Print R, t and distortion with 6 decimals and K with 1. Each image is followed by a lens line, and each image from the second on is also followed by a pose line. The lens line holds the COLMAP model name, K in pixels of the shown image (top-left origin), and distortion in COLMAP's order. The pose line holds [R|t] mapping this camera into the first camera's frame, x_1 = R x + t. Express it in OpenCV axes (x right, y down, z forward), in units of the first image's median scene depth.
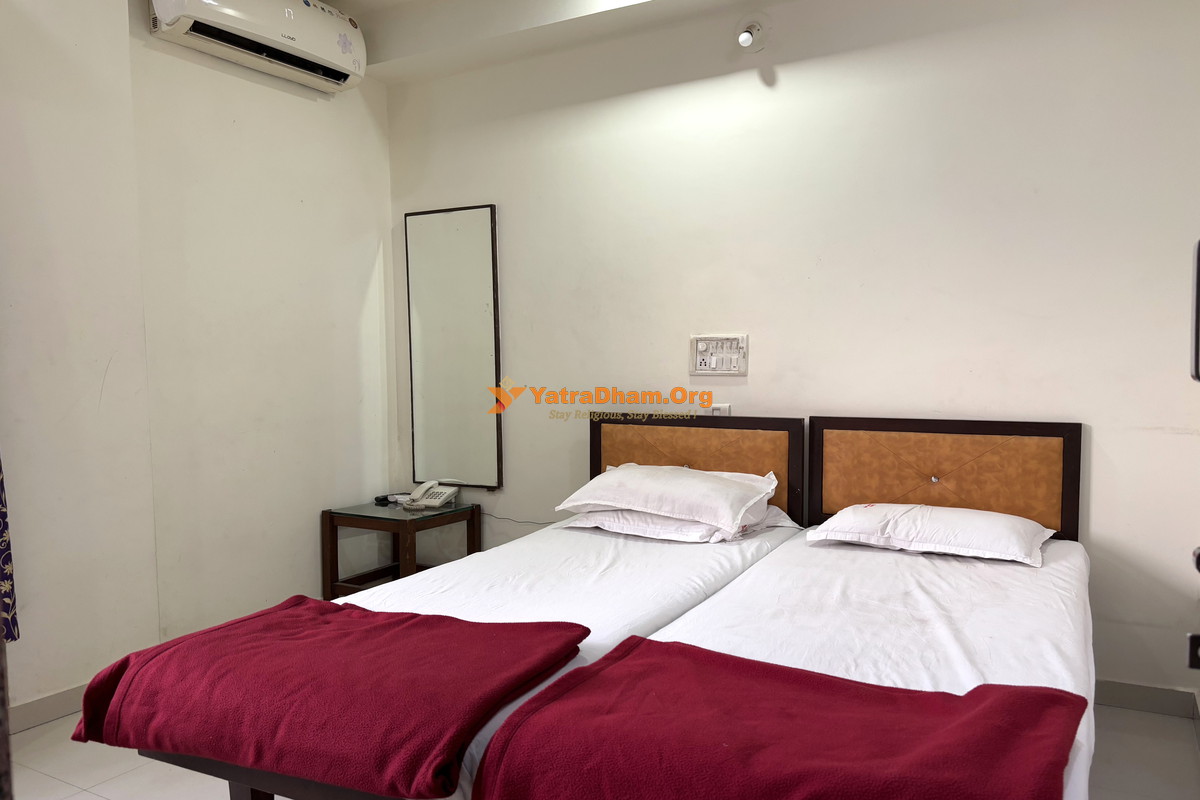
lens RADIAL K [[913.7, 0, 564.1], [0, 913.7, 399.7], [0, 0, 1]] dist [0.013216, 0.004368]
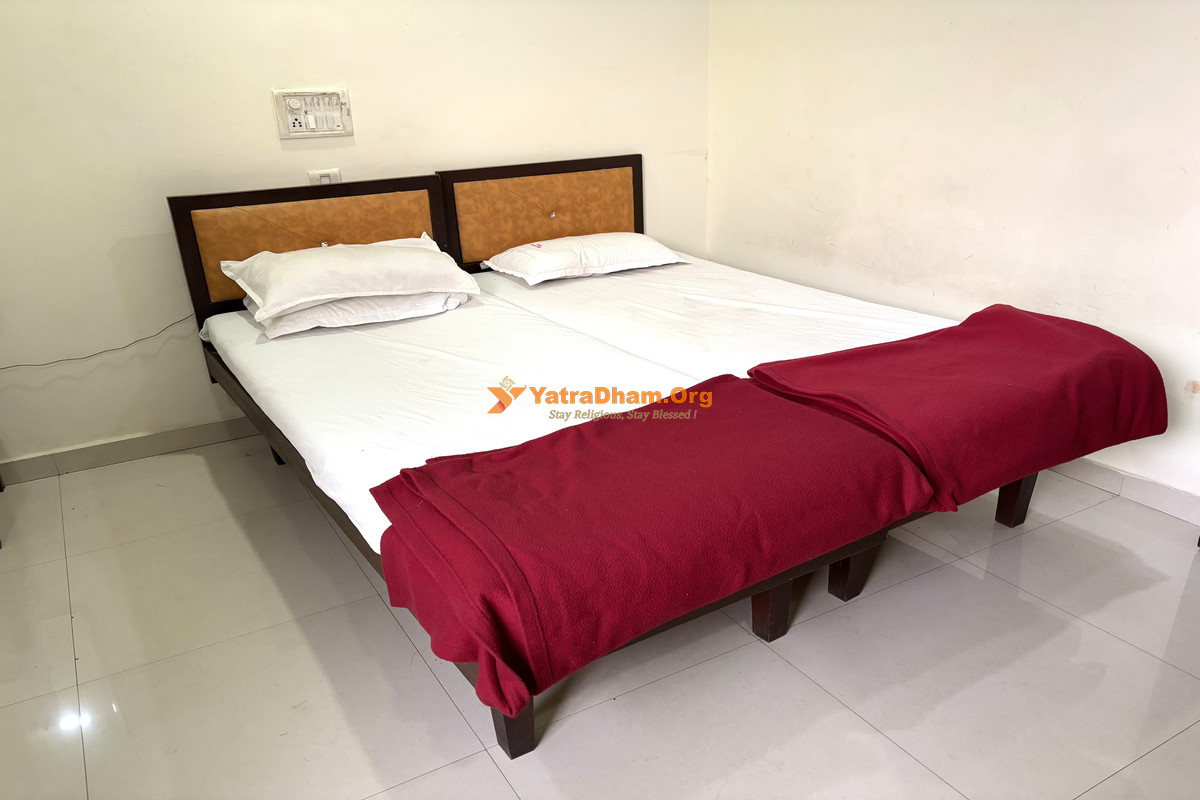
lens RADIAL K [[913.7, 0, 564.1], [0, 913.7, 399.7], [0, 0, 1]] dist [0.013216, 0.004368]
pose [[0.501240, -0.302834, 0.810586, -0.586520], [0.074850, 0.948423, 0.308045, -0.046442], [-0.862065, -0.093732, 0.498054, 0.366525]]
